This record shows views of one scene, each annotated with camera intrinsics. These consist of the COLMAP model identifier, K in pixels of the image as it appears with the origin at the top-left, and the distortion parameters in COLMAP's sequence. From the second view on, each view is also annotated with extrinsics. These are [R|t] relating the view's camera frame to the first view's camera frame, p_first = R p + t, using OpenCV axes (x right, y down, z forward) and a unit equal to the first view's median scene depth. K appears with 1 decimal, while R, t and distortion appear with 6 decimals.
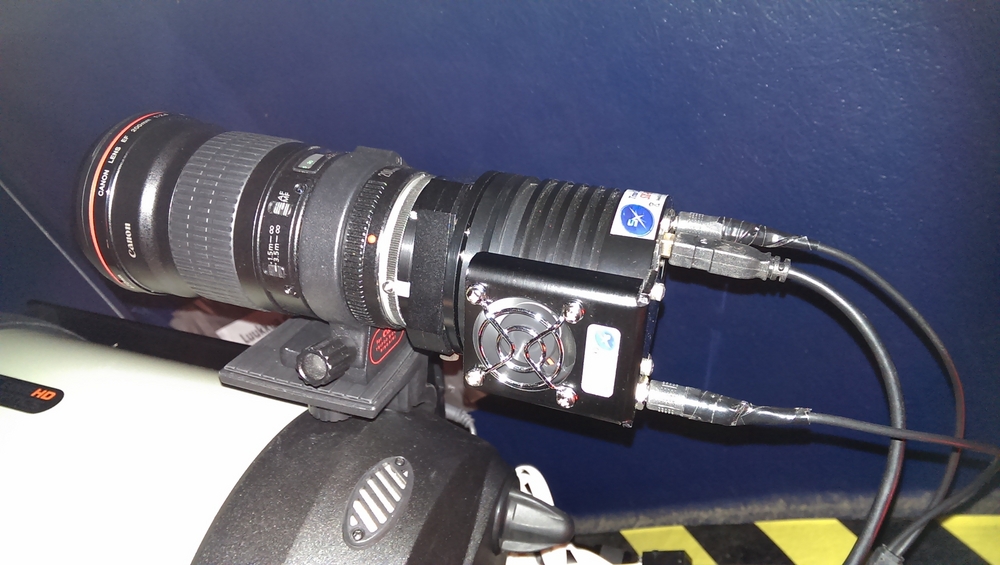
lens RADIAL K [[829.2, 0, 502.6], [0, 829.2, 283.1], [0, 0, 1]] dist [-0.003826, -0.000658]
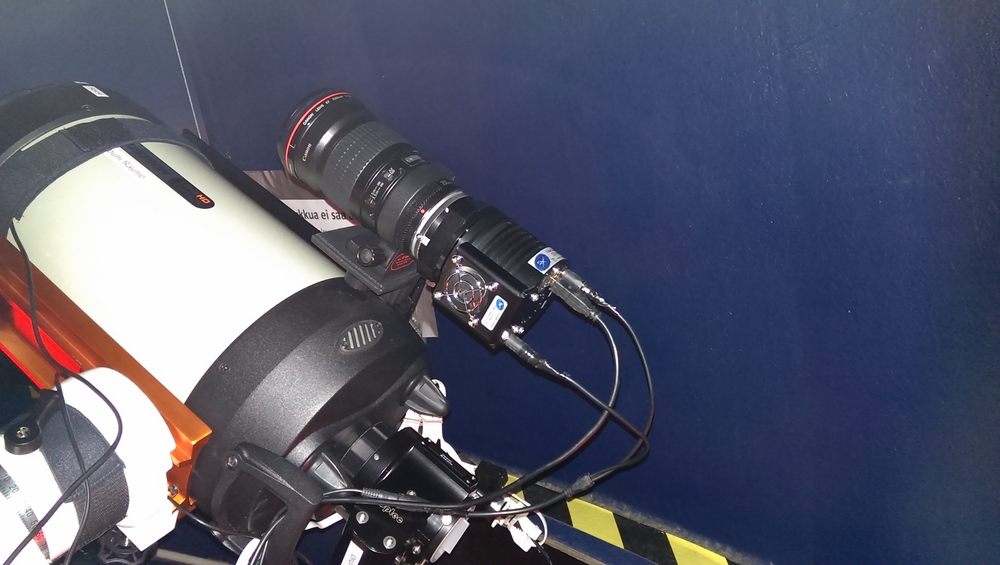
lens RADIAL K [[829.2, 0, 497.5], [0, 829.2, 279.8], [0, 0, 1]] dist [-0.003826, -0.000658]
pose [[0.893055, 0.449901, 0.006510, 0.060678], [-0.449946, 0.893003, 0.009688, -0.006232], [-0.001455, -0.011581, 0.999932, -0.960394]]
